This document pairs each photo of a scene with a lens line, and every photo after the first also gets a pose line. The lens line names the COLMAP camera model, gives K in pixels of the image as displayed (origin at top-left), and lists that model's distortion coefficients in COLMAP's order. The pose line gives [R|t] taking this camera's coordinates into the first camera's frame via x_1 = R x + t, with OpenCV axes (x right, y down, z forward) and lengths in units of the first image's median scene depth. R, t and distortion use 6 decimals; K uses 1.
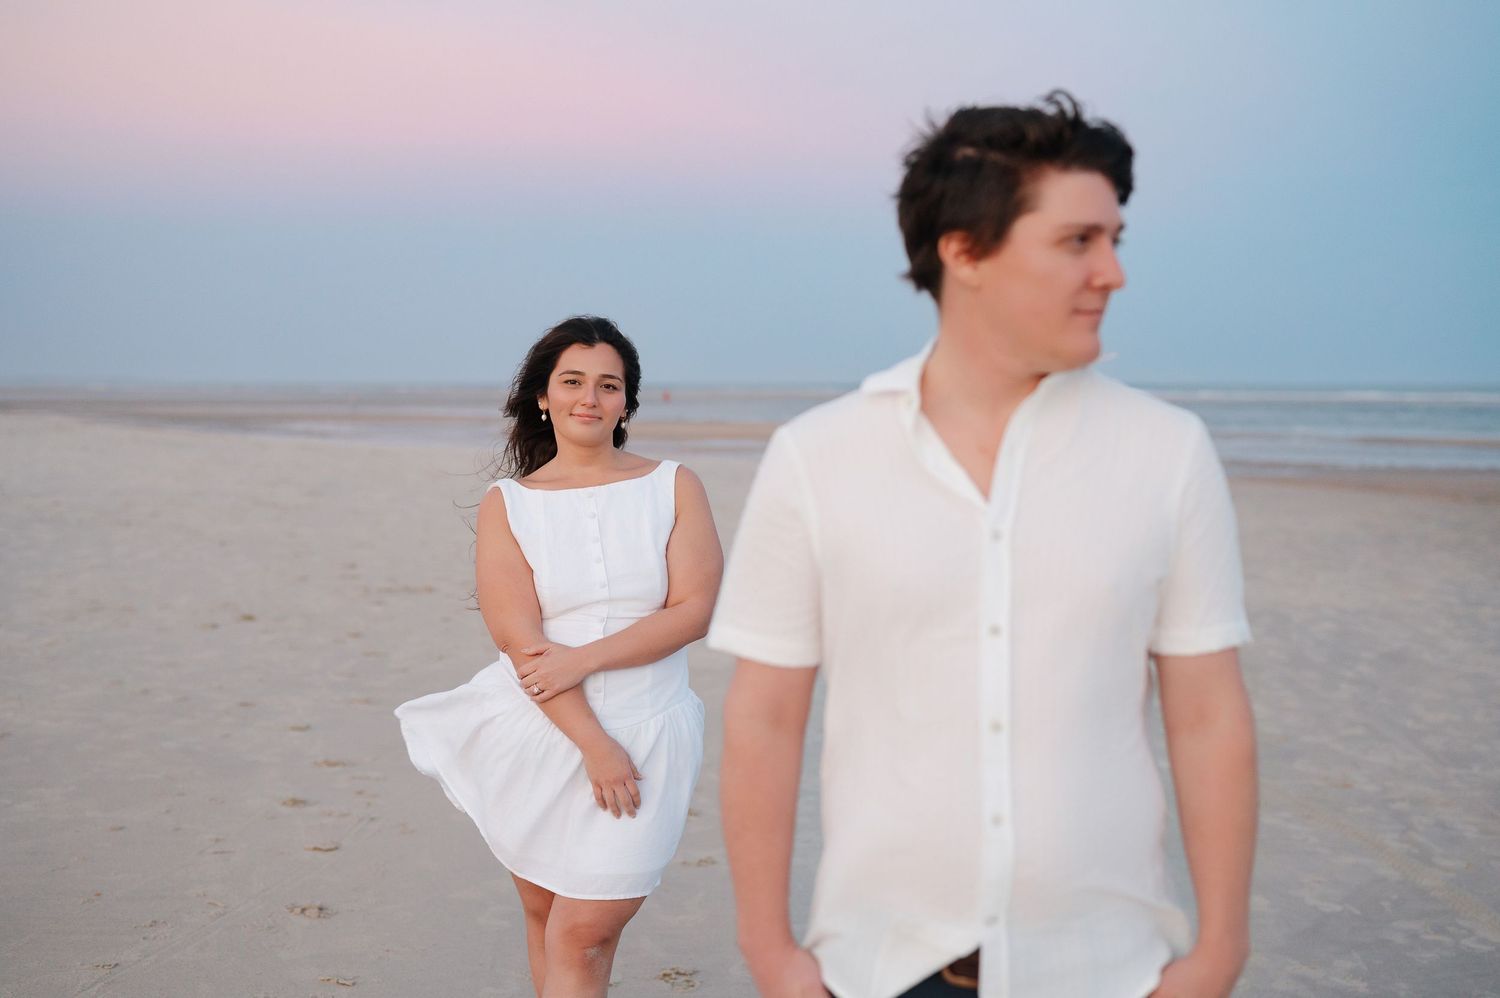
lens RADIAL K [[2104.3, 0, 741.1], [0, 2104.3, 445.9], [0, 0, 1]] dist [0.026643, -0.119996]
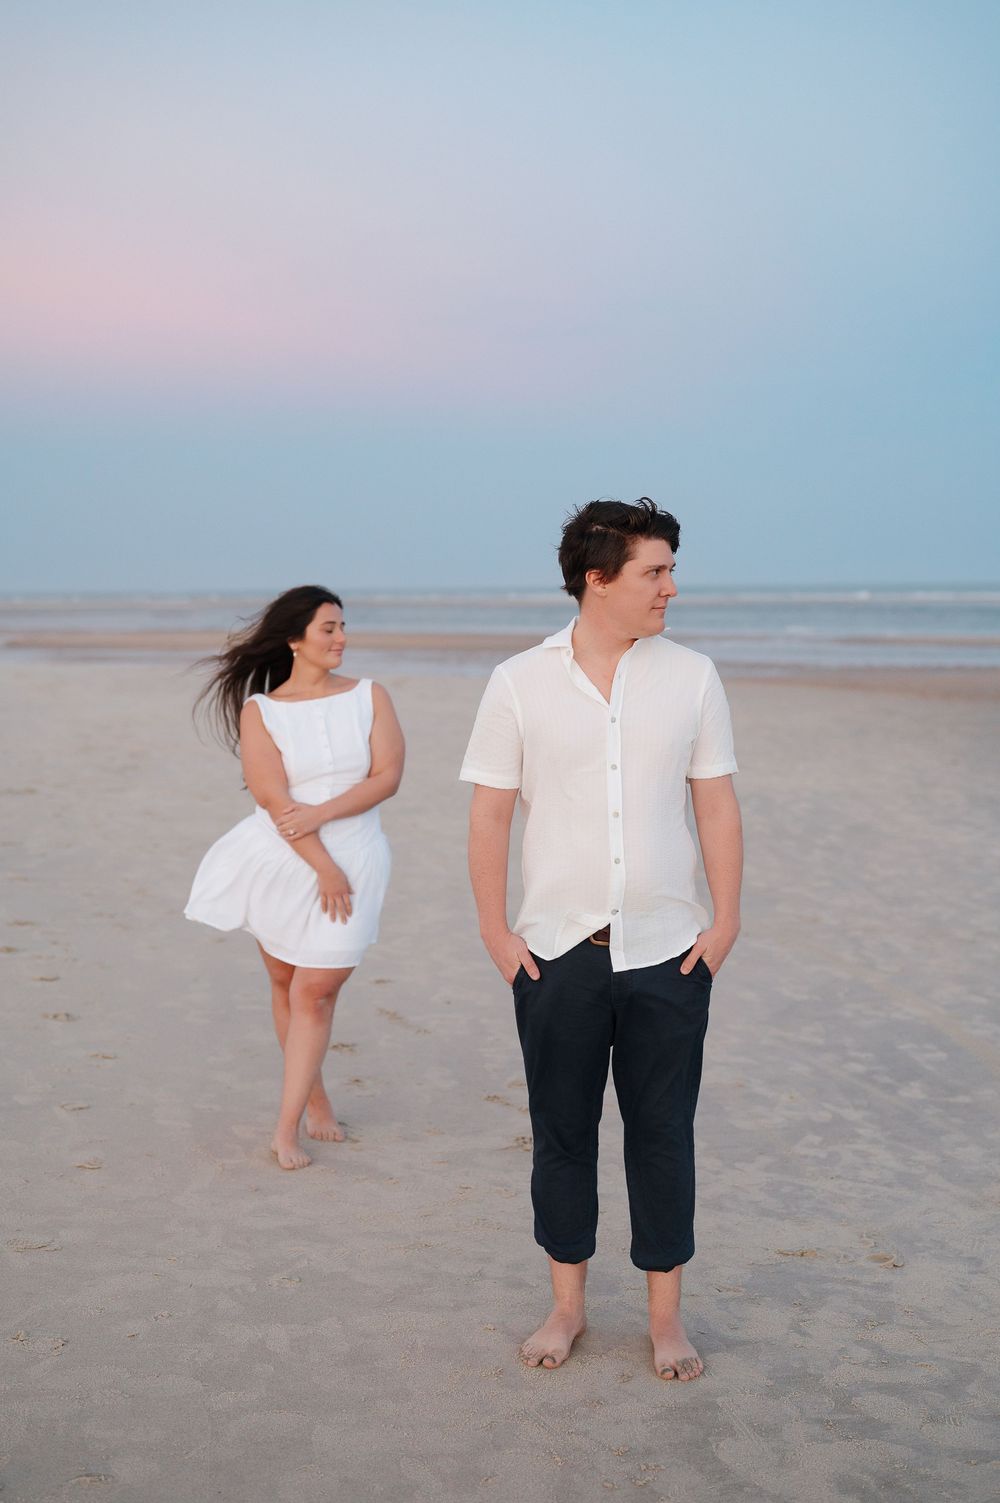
lens RADIAL K [[2108.5, 0, 506.0], [0, 2108.5, 723.6], [0, 0, 1]] dist [0.026643, -0.119996]
pose [[0.991837, -0.018912, 0.126099, -0.092109], [0.014597, 0.999279, 0.035055, -0.010110], [-0.126671, -0.032928, 0.991398, -0.382325]]
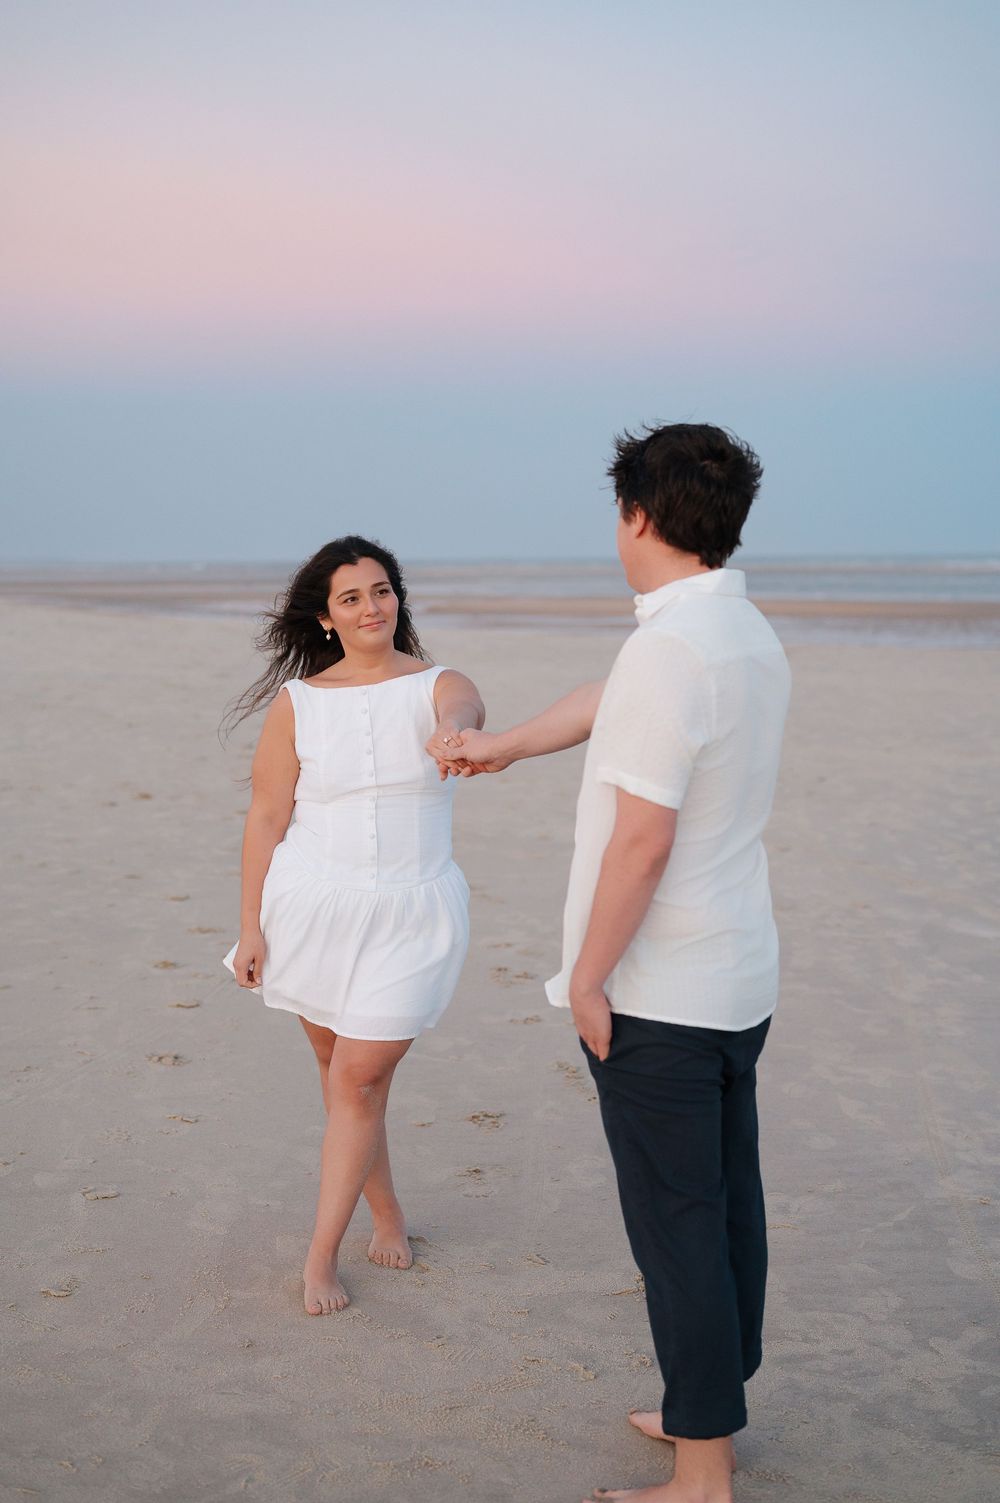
lens RADIAL K [[2108.5, 0, 506.0], [0, 2108.5, 723.6], [0, 0, 1]] dist [0.026643, -0.119996]
pose [[0.996922, -0.005002, -0.078239, 0.067198], [0.008808, 0.998791, 0.048371, -0.011084], [0.077902, -0.048911, 0.995760, -0.100440]]
